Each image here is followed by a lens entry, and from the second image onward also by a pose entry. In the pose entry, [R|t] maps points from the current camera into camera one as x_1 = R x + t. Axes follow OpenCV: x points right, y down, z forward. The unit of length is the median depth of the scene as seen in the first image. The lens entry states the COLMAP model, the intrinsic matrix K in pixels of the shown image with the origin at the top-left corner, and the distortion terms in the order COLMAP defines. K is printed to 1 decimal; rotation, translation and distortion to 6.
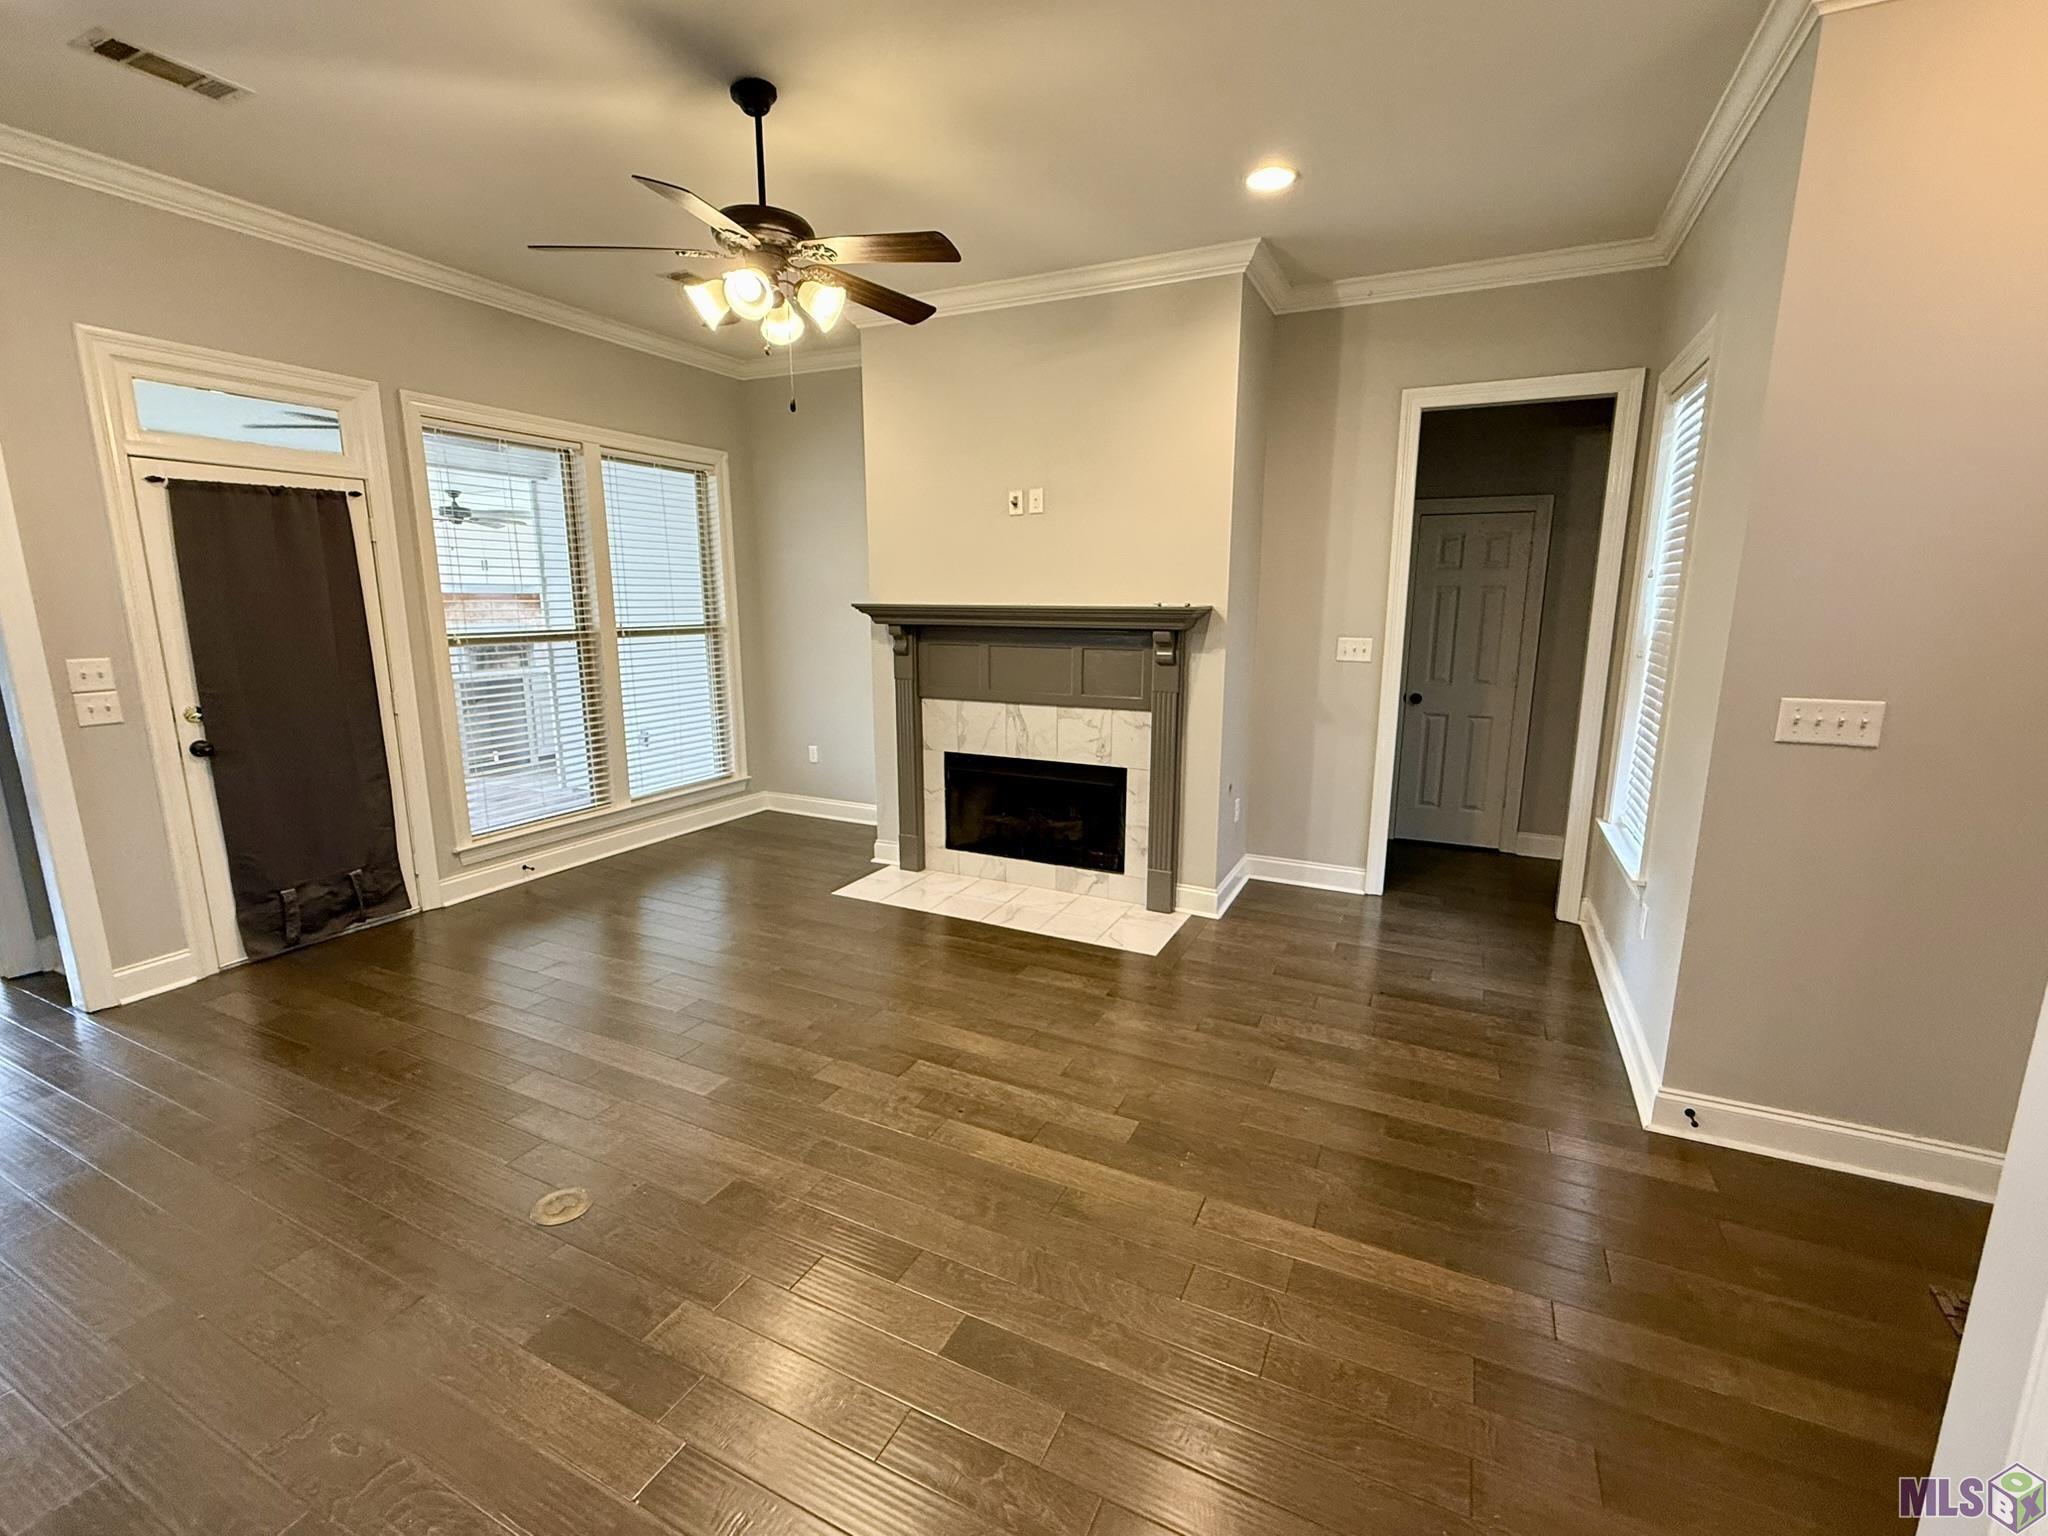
lens RADIAL K [[892.1, 0, 1020.7], [0, 892.1, 764.6], [0, 0, 1]] dist [-0.000882, -0.000184]
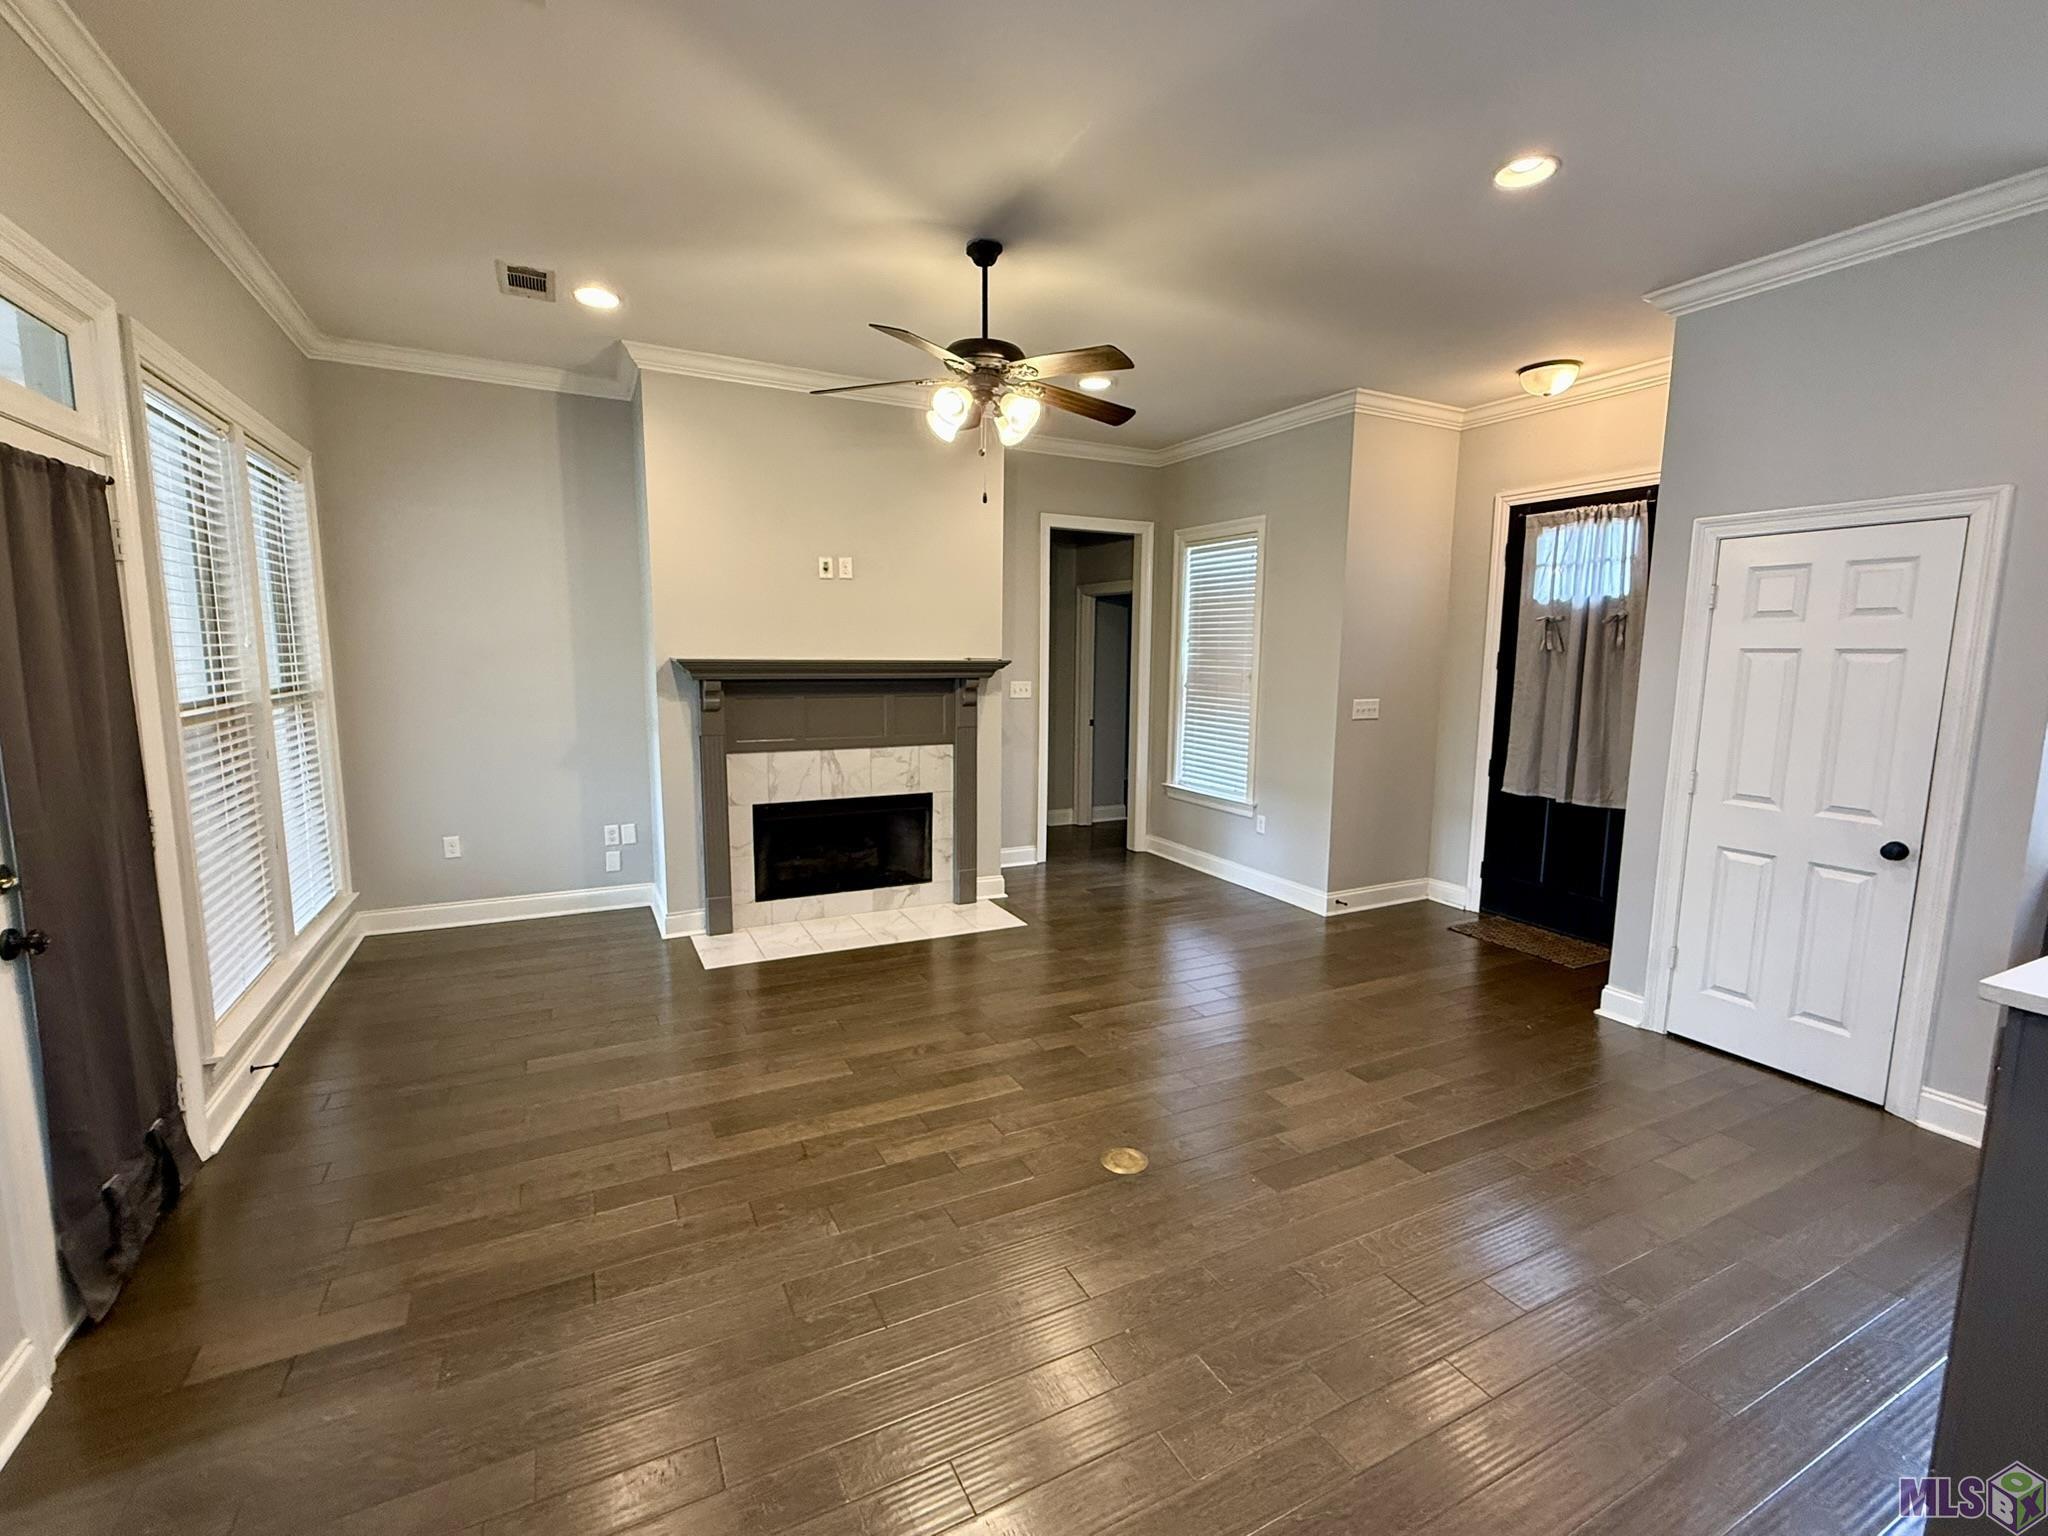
lens RADIAL K [[892.1, 0, 1020.7], [0, 892.1, 764.6], [0, 0, 1]] dist [-0.000882, -0.000184]
pose [[0.602982, -0.099905, 0.791474, -0.755238], [0.140238, 0.989952, 0.018119, -0.038411], [-0.785332, 0.100069, 0.610934, 0.161337]]
